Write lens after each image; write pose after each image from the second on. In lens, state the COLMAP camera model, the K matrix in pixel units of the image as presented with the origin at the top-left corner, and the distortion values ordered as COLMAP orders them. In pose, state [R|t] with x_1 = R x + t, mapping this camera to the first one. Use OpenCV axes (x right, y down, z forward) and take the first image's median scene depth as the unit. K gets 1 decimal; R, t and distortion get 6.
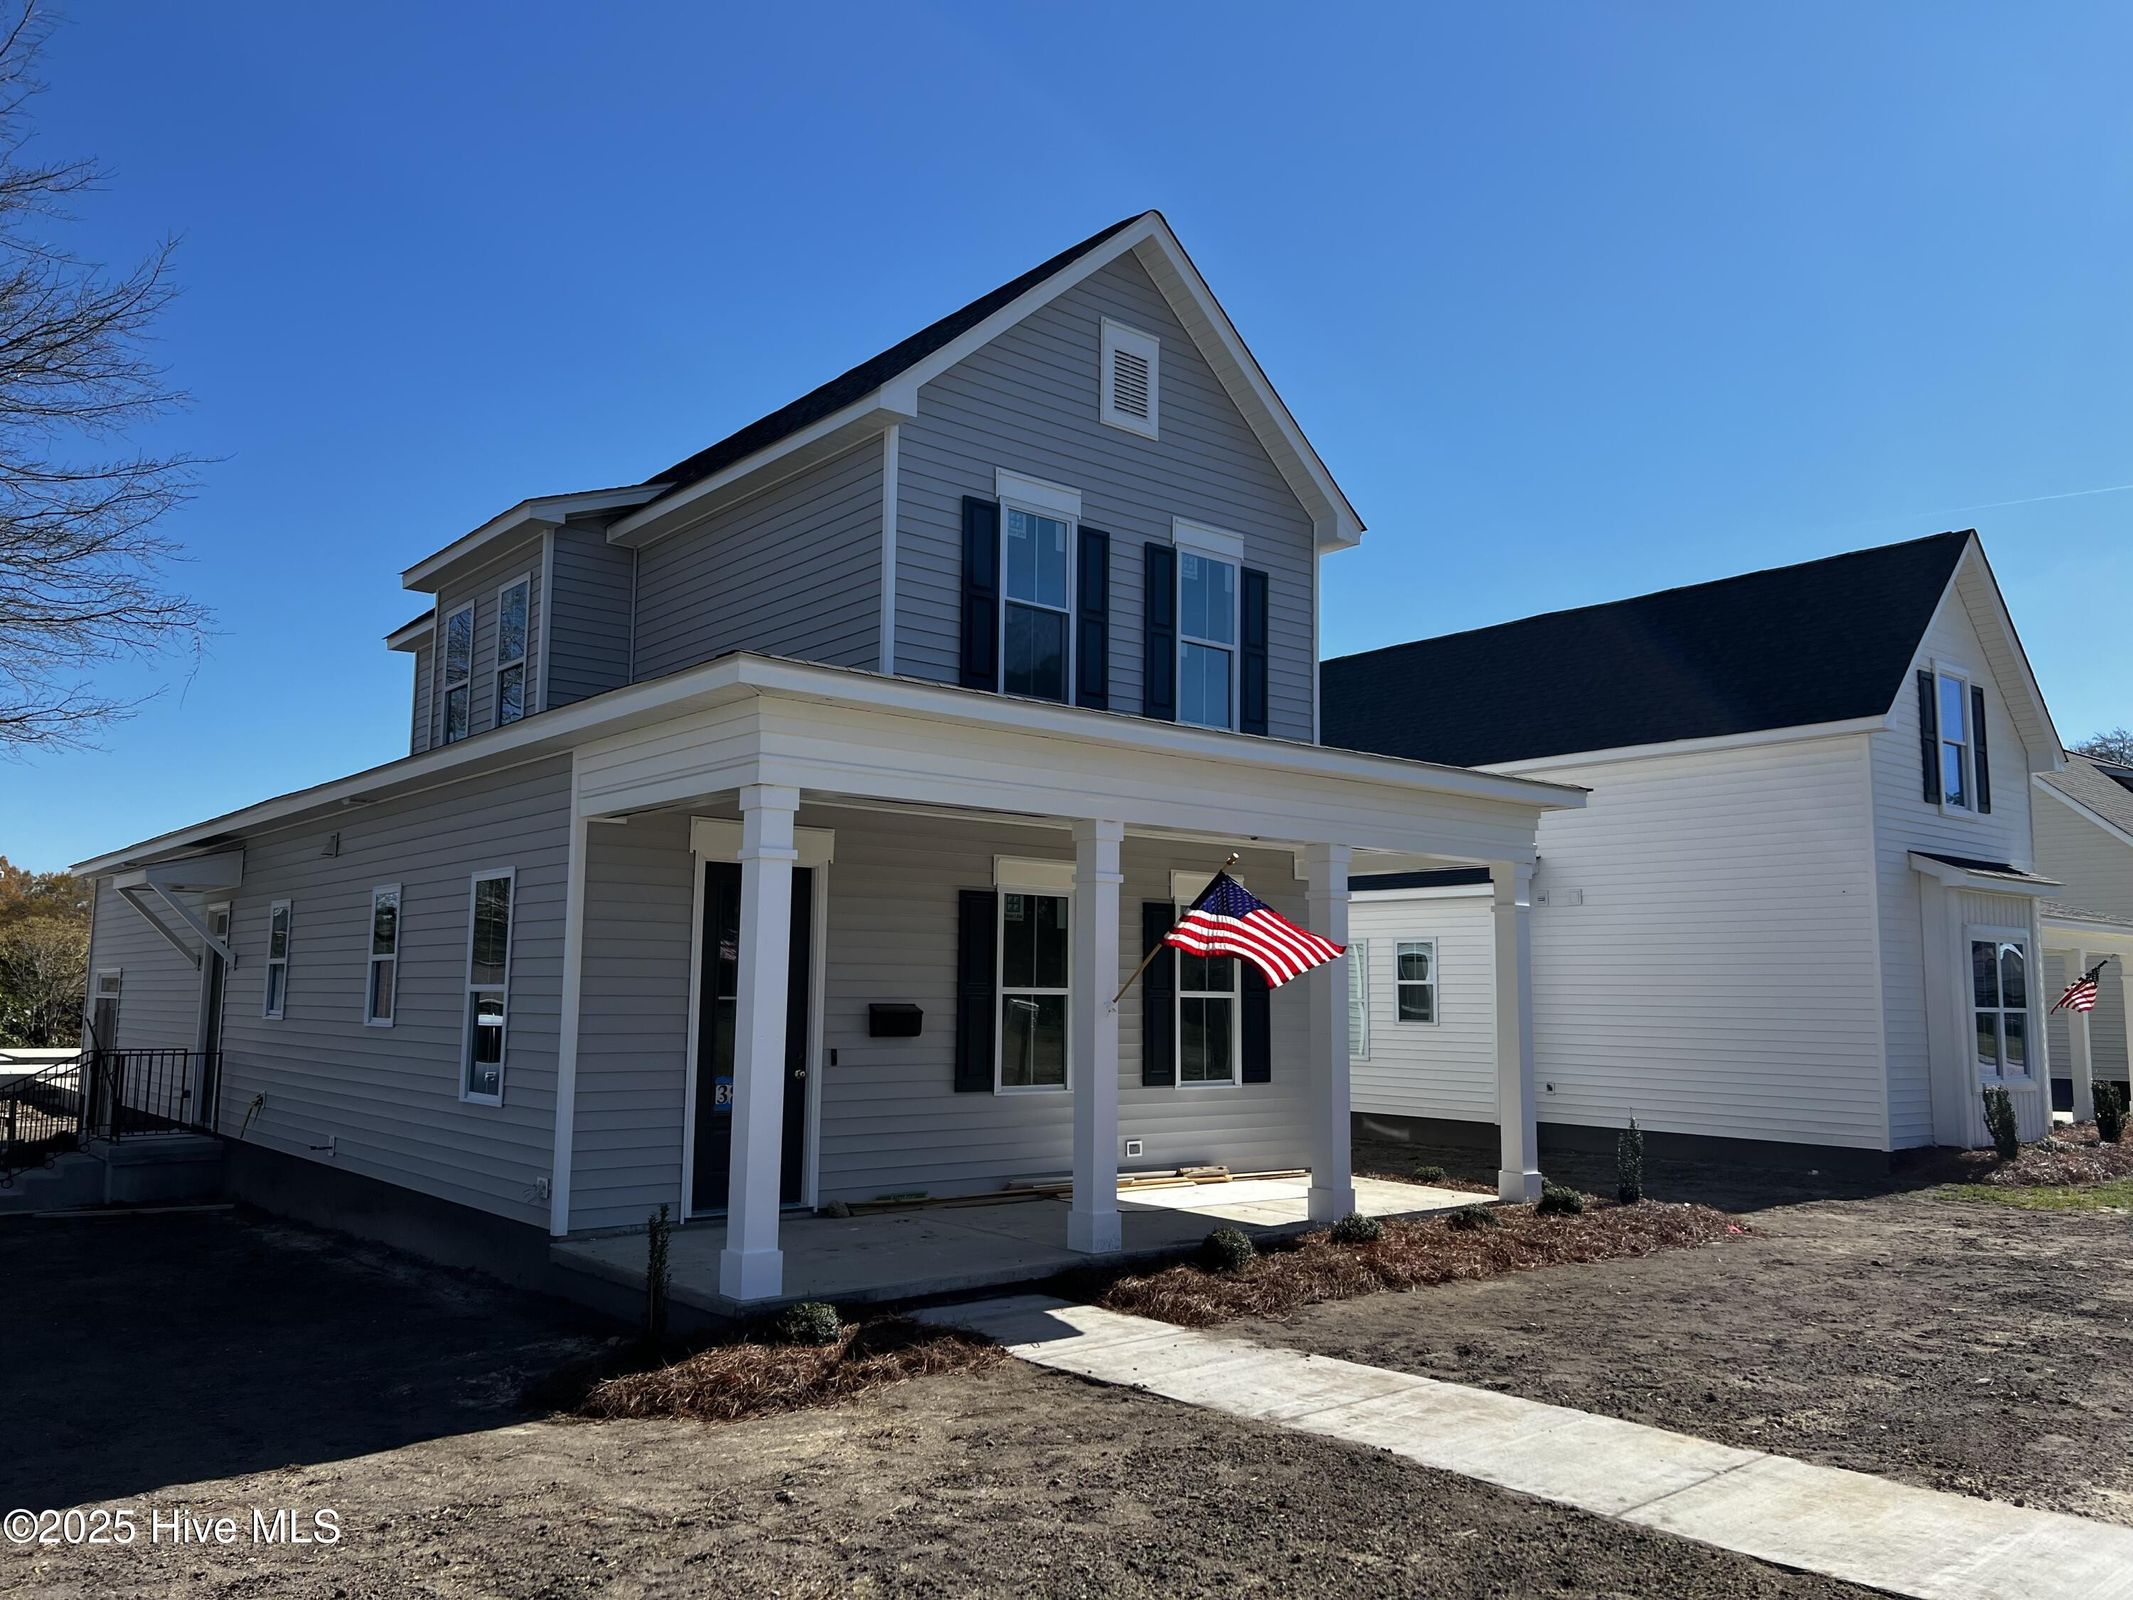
lens RADIAL K [[1625.0, 0, 1066.5], [0, 1625.0, 800.0], [0, 0, 1]] dist [0.112009, -0.294176]
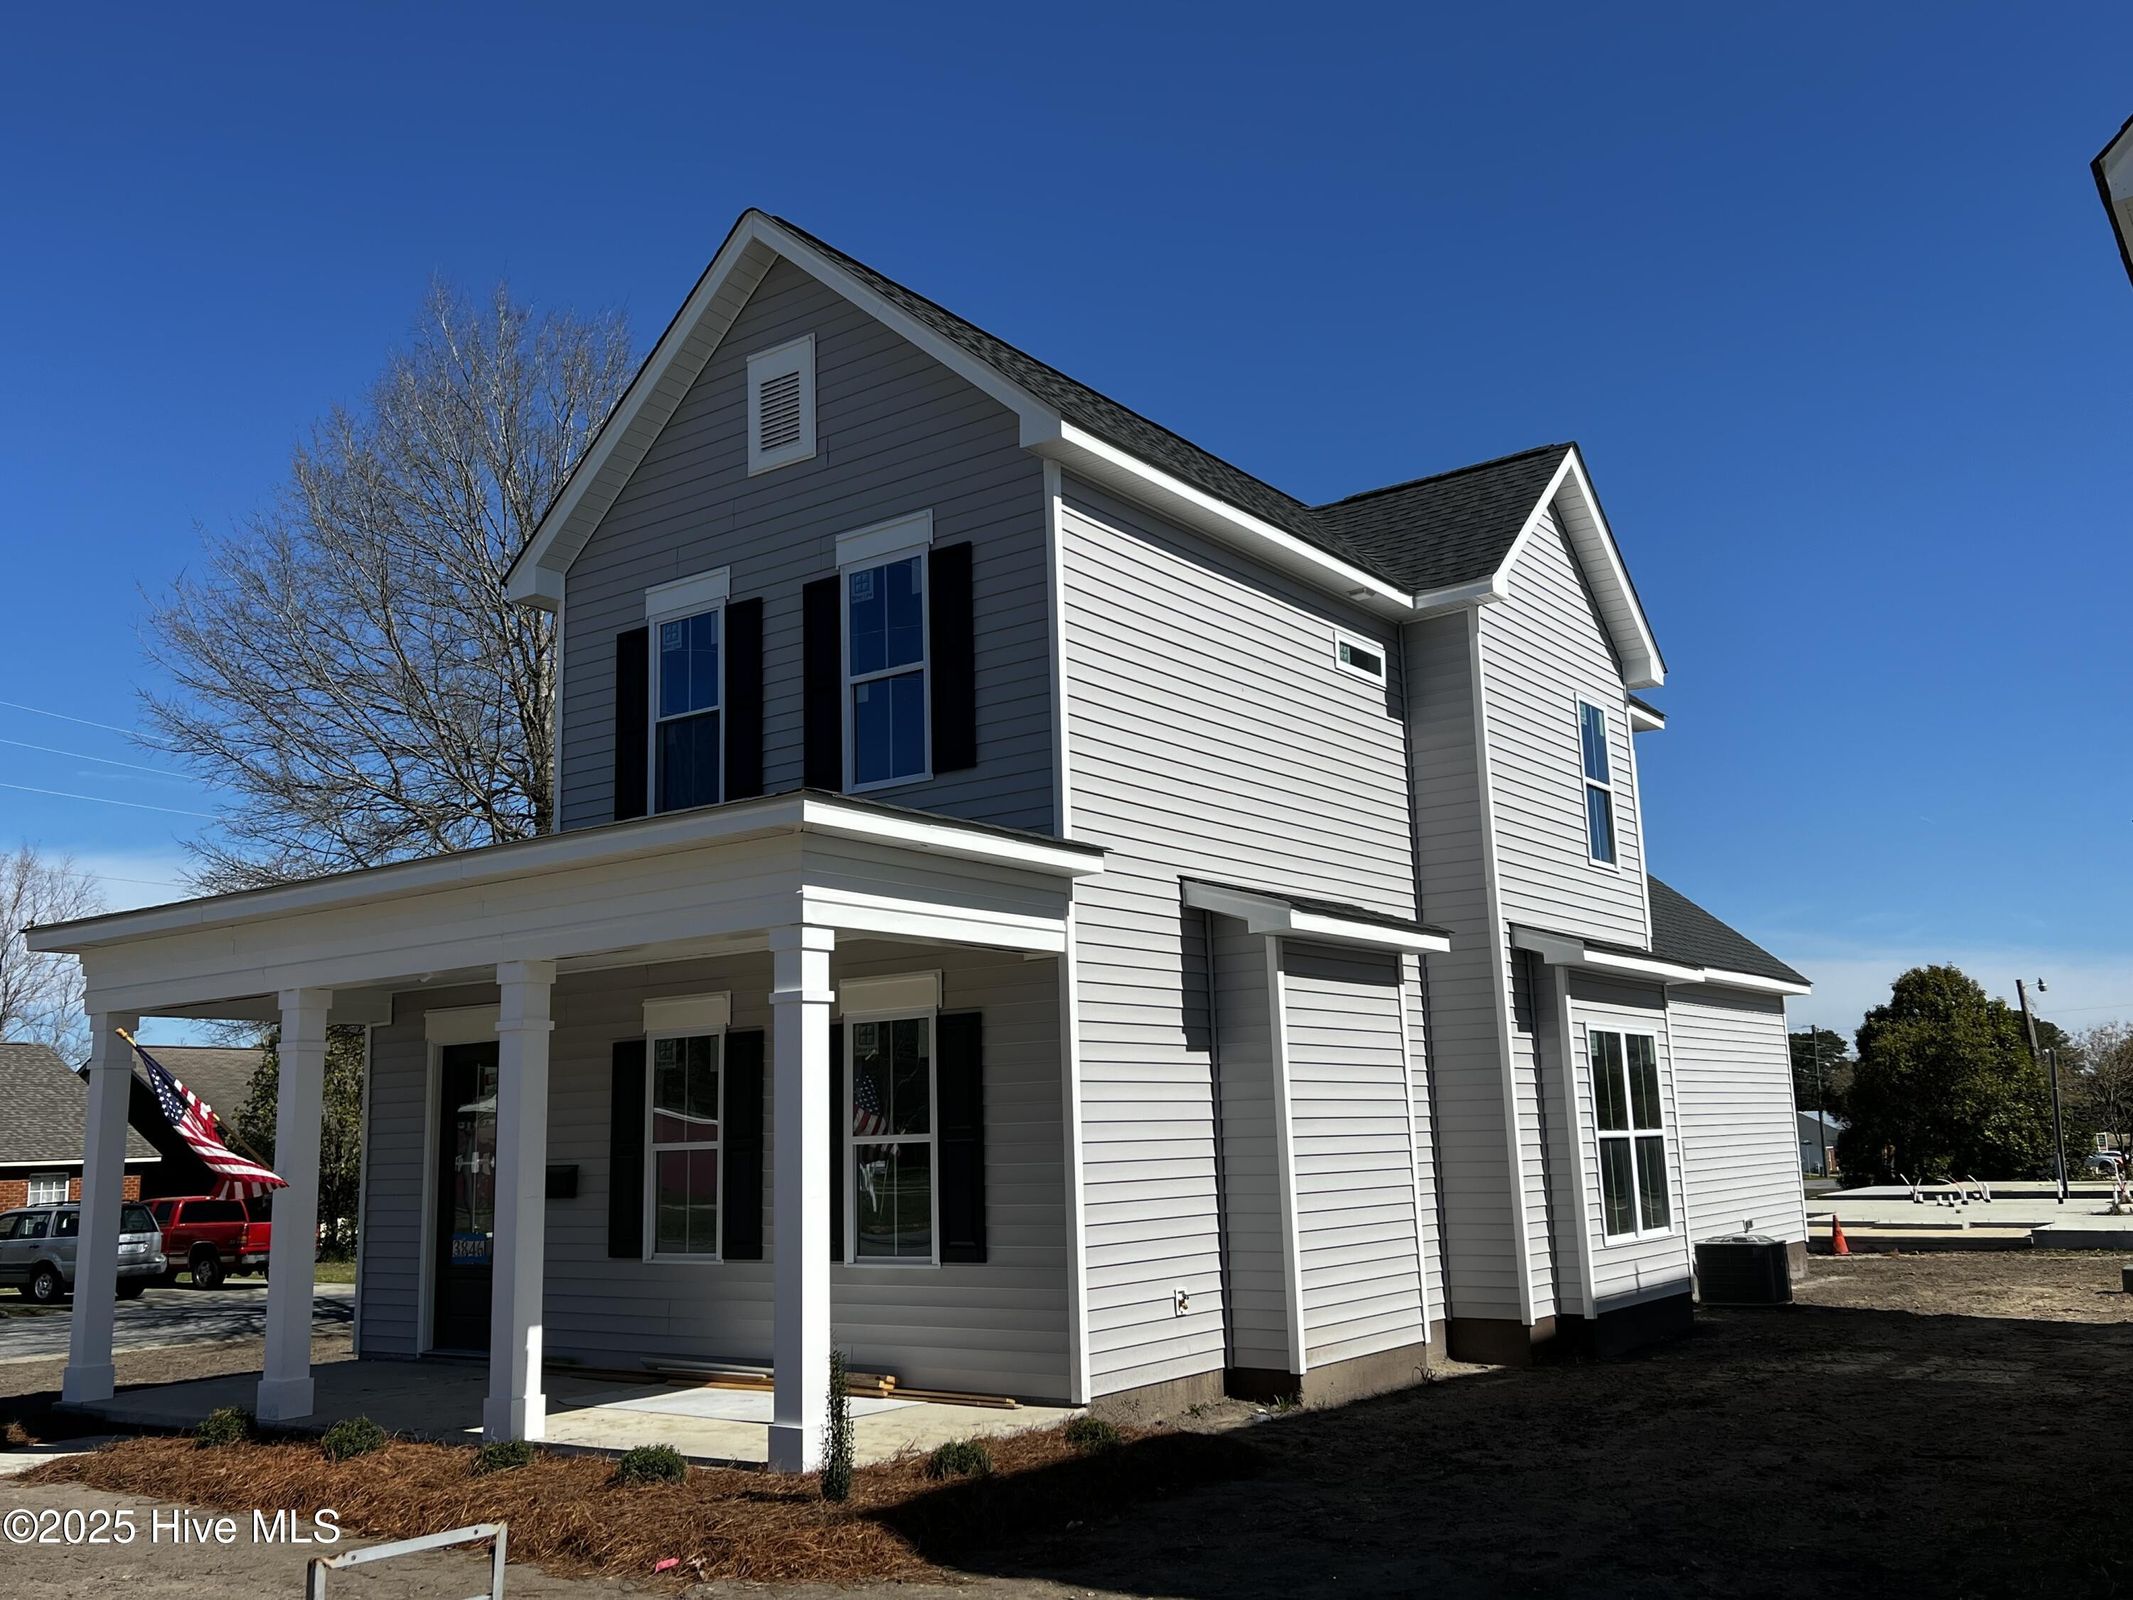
lens RADIAL K [[1866.8, 0, 1066.5], [0, 1866.8, 800.0], [0, 0, 1]] dist [0.009612, -0.005279]
pose [[0.246939, -0.194330, -0.949346, 0.968706], [0.148993, 0.975650, -0.160959, 0.119470], [0.957508, -0.101699, 0.269880, 0.881021]]
